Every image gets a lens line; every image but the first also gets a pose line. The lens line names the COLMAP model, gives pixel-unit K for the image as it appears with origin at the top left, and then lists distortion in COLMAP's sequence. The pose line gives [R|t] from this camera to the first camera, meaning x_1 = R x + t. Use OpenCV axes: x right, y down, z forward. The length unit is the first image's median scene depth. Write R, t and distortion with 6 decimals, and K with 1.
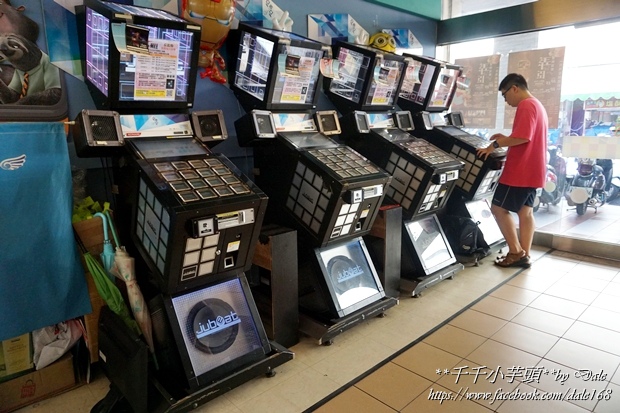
lens RADIAL K [[419.6, 0, 311.3], [0, 419.6, 193.6], [0, 0, 1]] dist [0.002120, 0.002390]
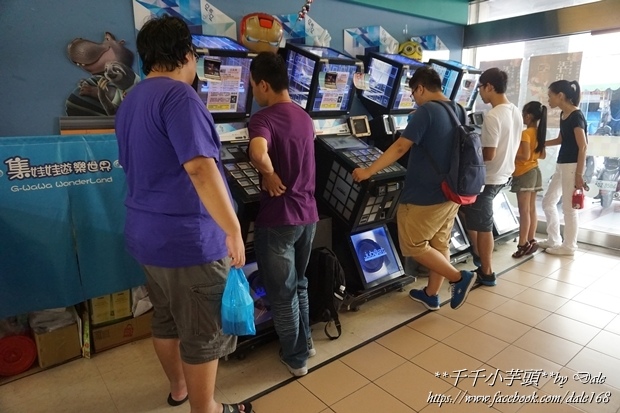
lens RADIAL K [[414.3, 0, 310.0], [0, 414.3, 206.5], [0, 0, 1]] dist [-0.030898, 0.001679]
pose [[0.996682, 0.020871, -0.078672, -0.002502], [-0.015783, 0.997777, 0.064746, -0.018890], [0.079848, -0.063289, 0.994796, -0.182160]]
